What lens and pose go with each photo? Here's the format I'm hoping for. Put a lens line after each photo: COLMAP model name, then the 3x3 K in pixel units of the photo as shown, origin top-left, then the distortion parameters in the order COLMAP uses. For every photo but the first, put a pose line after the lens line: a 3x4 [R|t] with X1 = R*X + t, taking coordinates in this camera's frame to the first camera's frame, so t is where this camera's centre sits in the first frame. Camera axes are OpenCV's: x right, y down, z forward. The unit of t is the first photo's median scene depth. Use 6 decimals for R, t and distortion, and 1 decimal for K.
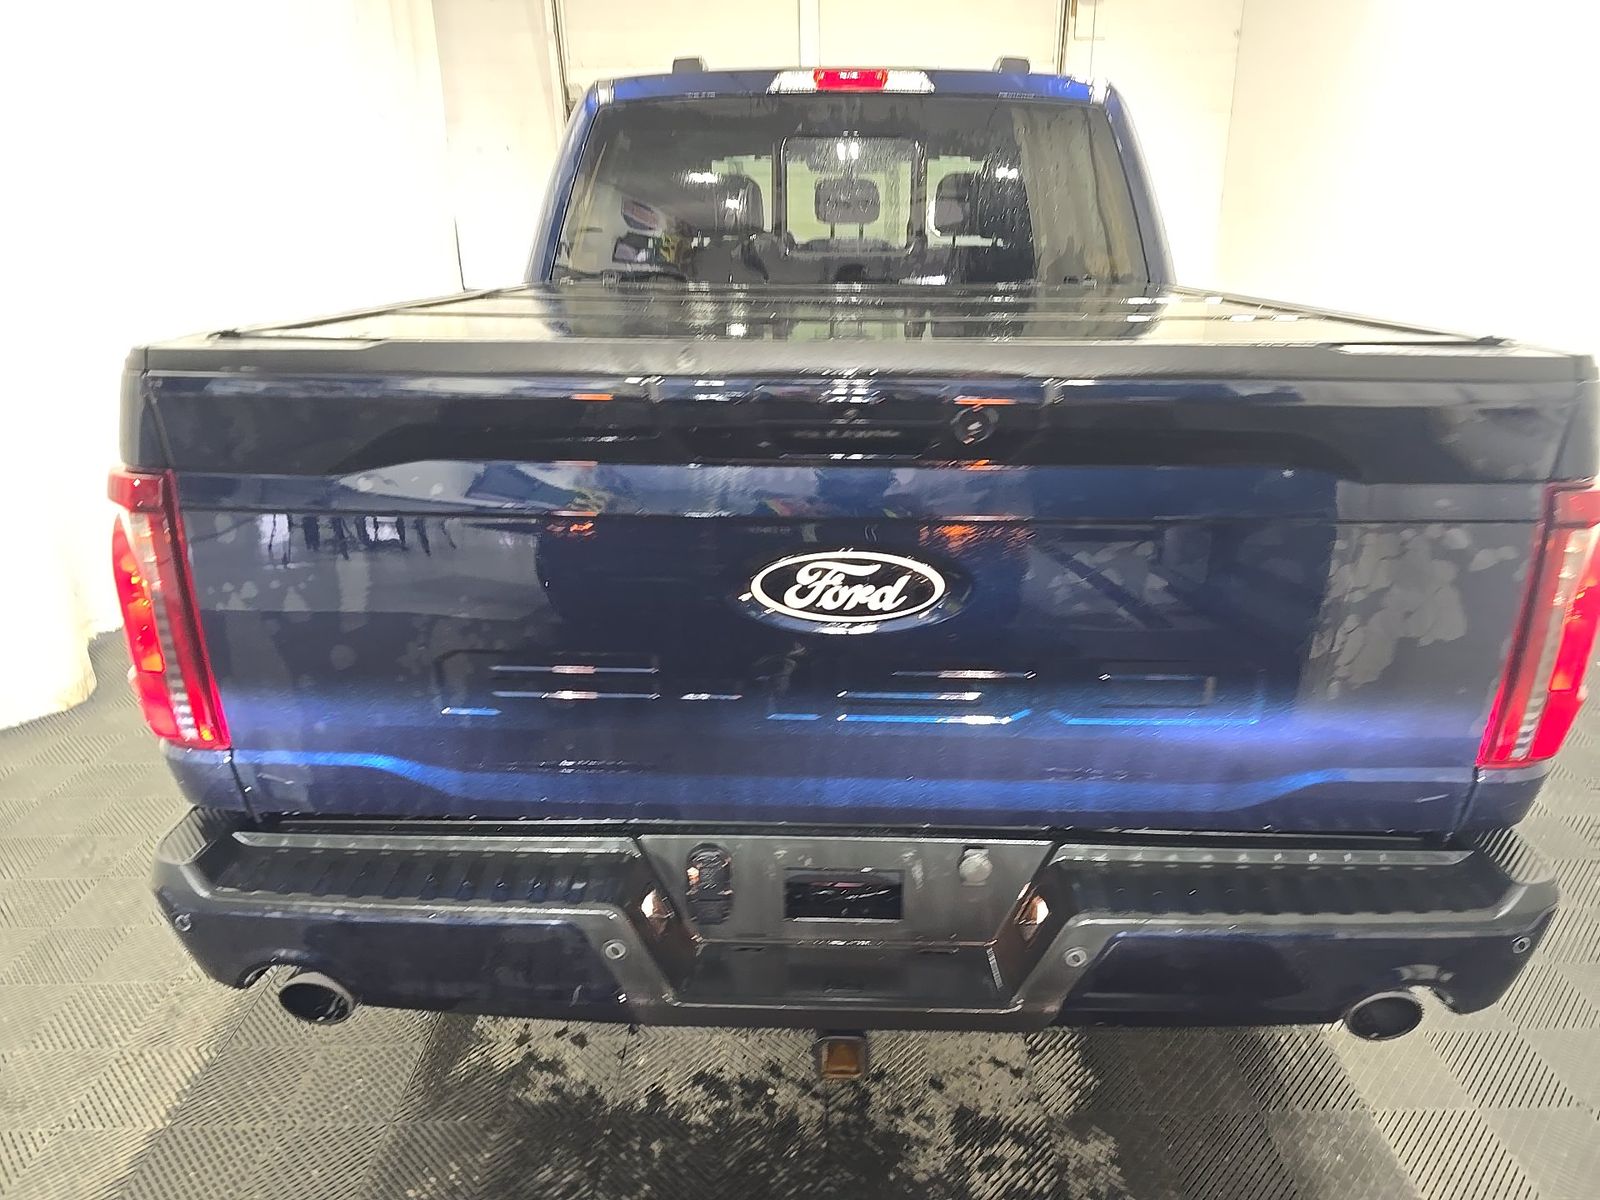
lens RADIAL K [[1044.8, 0, 800.8], [0, 1044.8, 613.1], [0, 0, 1]] dist [0.089552, 0.000161]
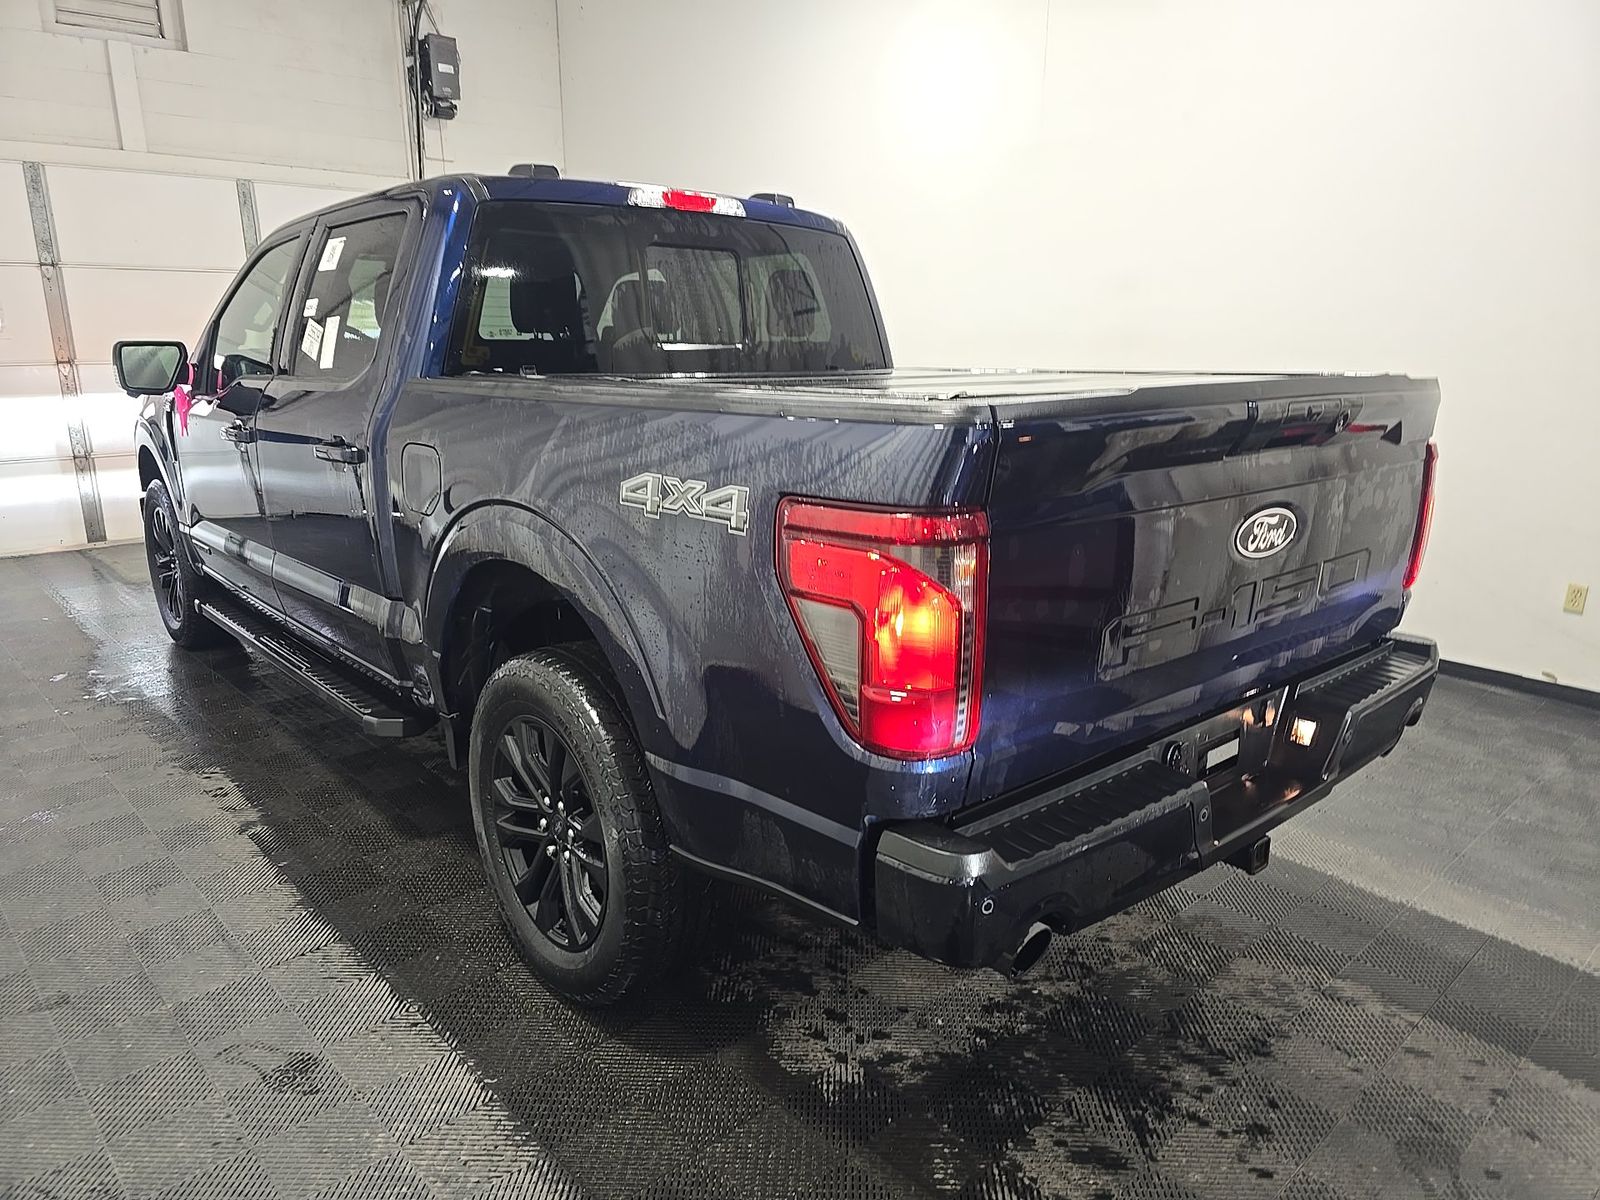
lens RADIAL K [[1083.7, 0, 800.0], [0, 1083.7, 600.0], [0, 0, 1]] dist [0.156236, -0.000058]
pose [[0.734158, -0.168493, 0.657740, -0.825497], [0.235365, 0.971810, -0.013761, -0.035534], [-0.636879, 0.164912, 0.753119, 0.095894]]
